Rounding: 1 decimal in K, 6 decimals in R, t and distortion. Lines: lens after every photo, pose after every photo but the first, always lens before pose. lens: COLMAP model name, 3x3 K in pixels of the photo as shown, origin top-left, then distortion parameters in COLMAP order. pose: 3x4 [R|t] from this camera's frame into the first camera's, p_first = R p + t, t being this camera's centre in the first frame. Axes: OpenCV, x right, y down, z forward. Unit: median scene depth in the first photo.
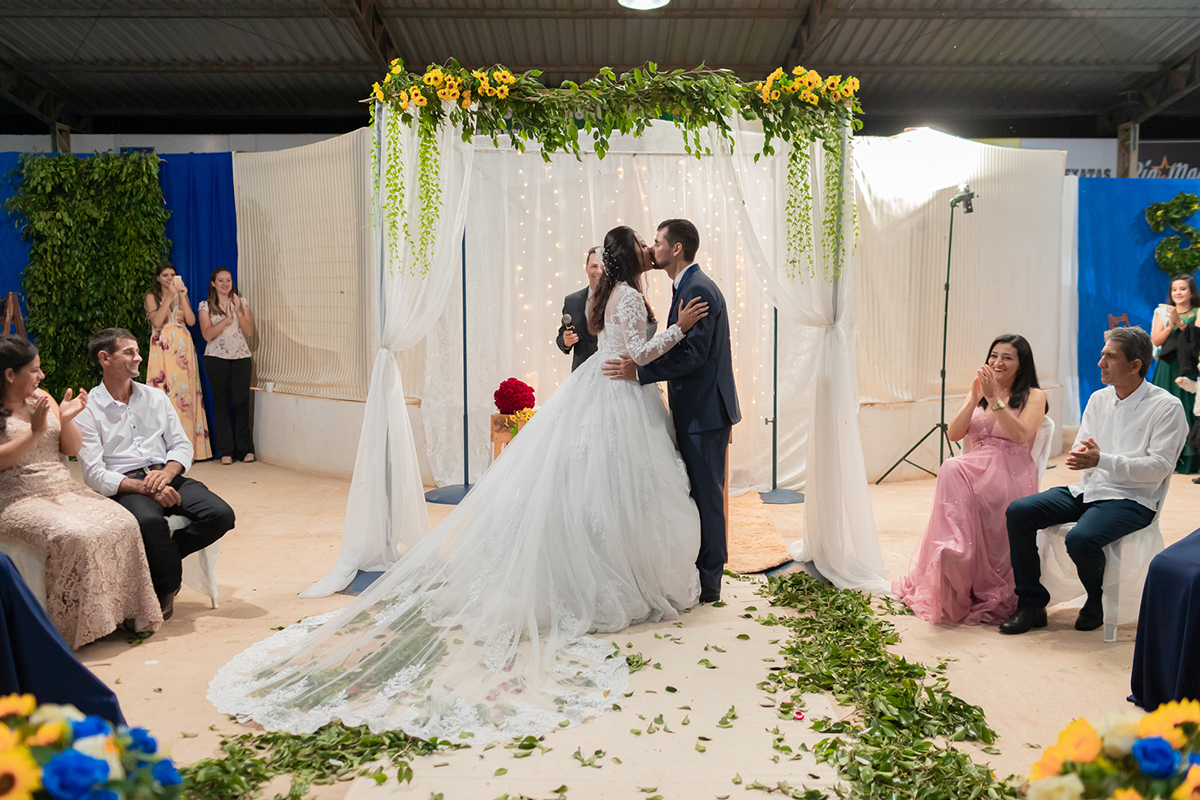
lens RADIAL K [[1248.5, 0, 646.6], [0, 1248.5, 399.3], [0, 0, 1]] dist [-0.005508, -0.001884]
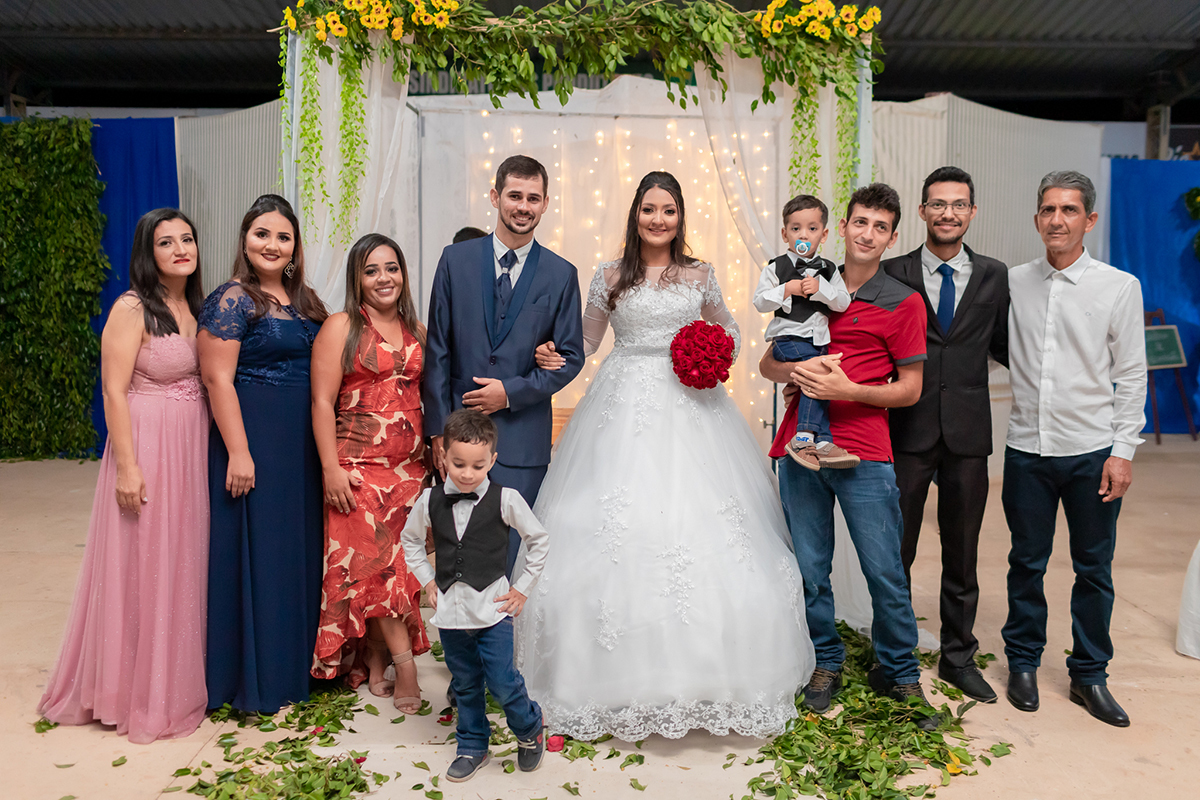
lens RADIAL K [[1248.5, 0, 646.6], [0, 1248.5, 399.3], [0, 0, 1]] dist [-0.005508, -0.001884]
pose [[0.999943, 0.010376, -0.002592, 0.012726], [-0.010366, 0.999939, 0.003848, -0.002081], [0.002632, -0.003821, 0.999989, 0.105219]]
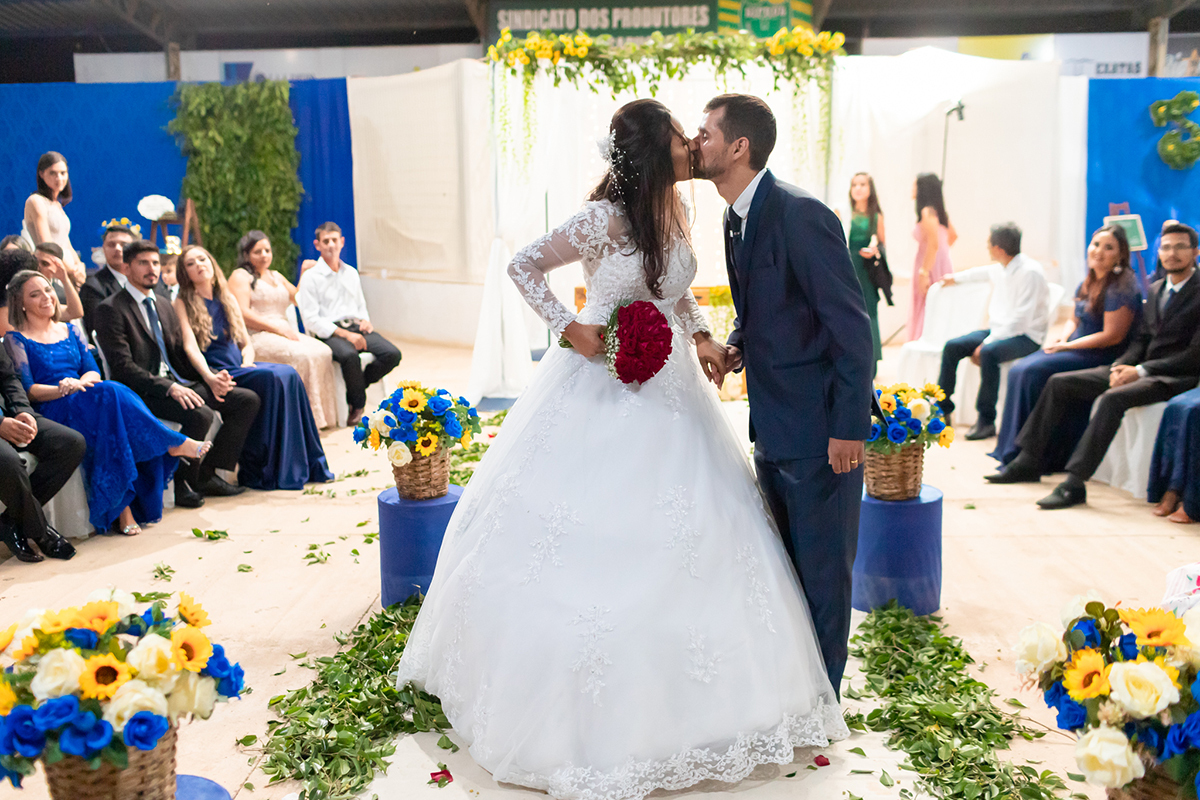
lens RADIAL K [[1322.8, 0, 600.0], [0, 1322.8, 400.0], [0, 0, 1]] dist [-0.005027, 0.015688]
pose [[0.996642, -0.001782, -0.081866, 0.013518], [0.008159, 0.996949, 0.077625, 0.014711], [0.081478, -0.078032, 0.993616, -0.276354]]
